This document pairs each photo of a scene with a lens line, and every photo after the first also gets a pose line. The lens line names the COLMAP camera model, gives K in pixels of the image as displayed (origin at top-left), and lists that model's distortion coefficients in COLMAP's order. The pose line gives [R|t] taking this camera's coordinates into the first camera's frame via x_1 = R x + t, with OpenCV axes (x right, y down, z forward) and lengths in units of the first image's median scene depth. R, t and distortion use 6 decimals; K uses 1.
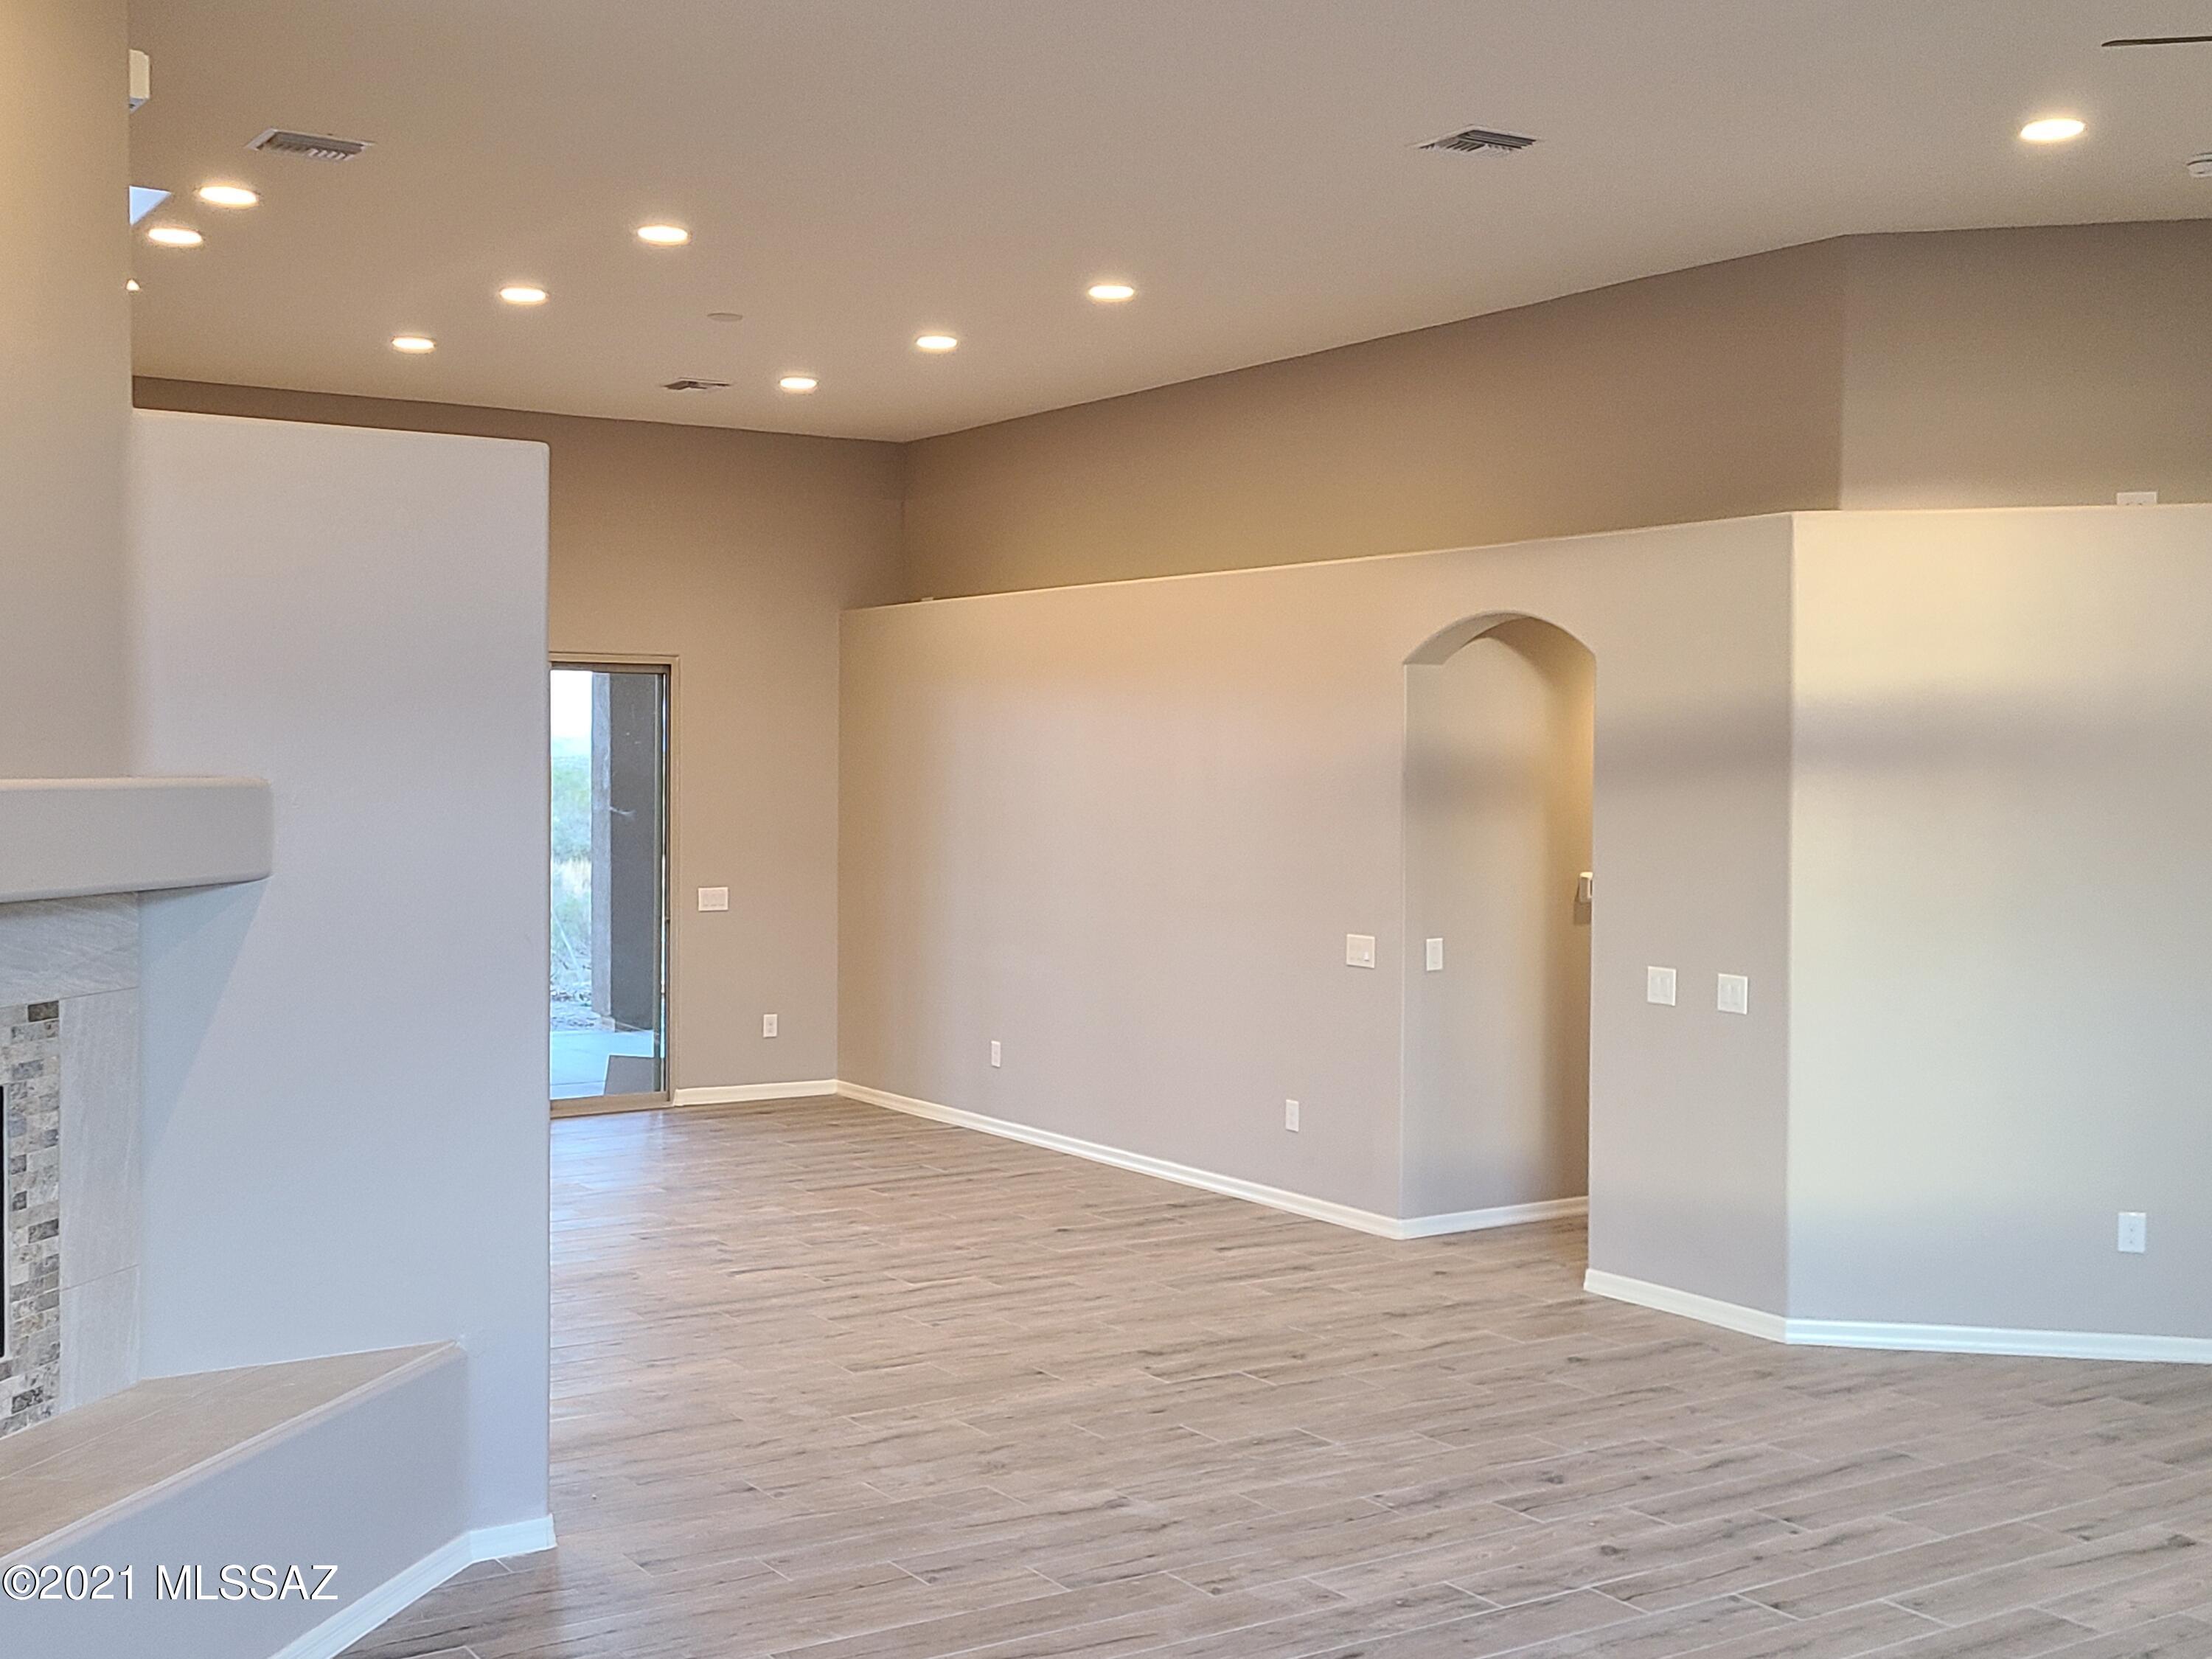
lens RADIAL K [[2260.1, 0, 1113.6], [0, 2260.1, 827.1], [0, 0, 1]] dist [0.063062, 0.000000]
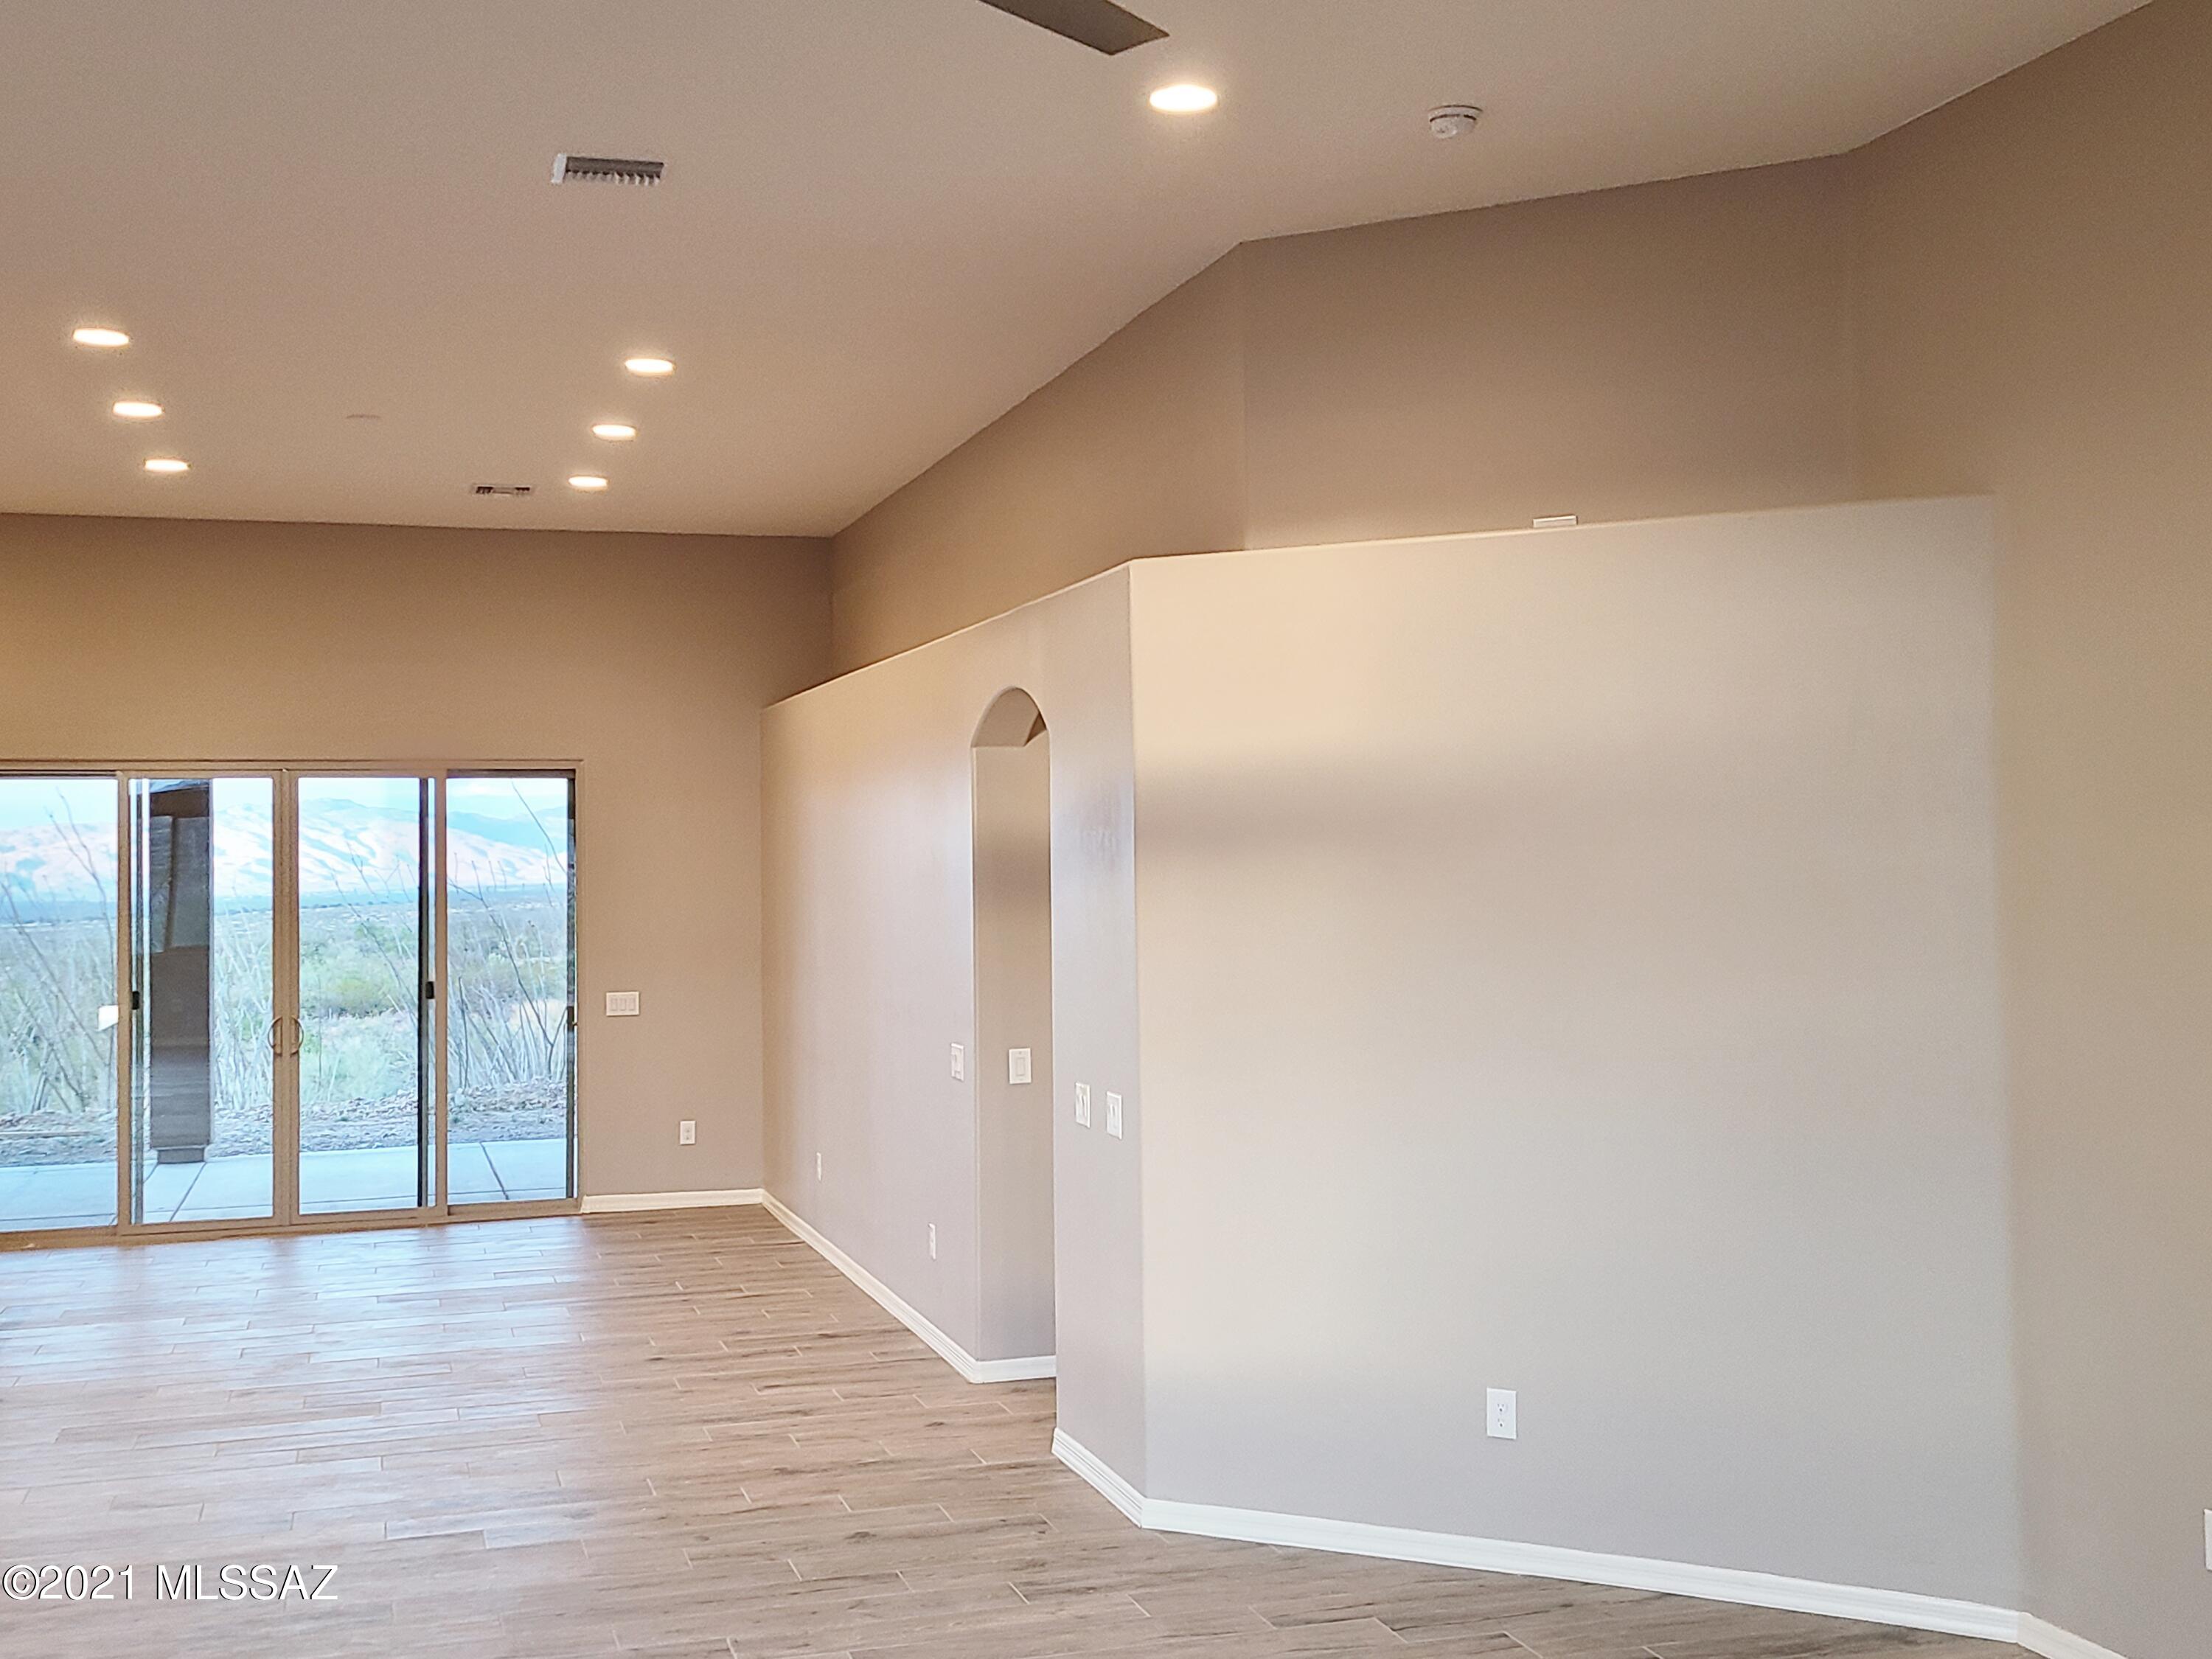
lens RADIAL K [[2260.1, 0, 1088.1], [0, 2260.1, 838.8], [0, 0, 1]] dist [0.063062, 0.000000]
pose [[0.963766, -0.019855, -0.266009, 0.439733], [0.009113, 0.999095, -0.041558, 0.004141], [0.266594, 0.037629, 0.963074, 0.146720]]
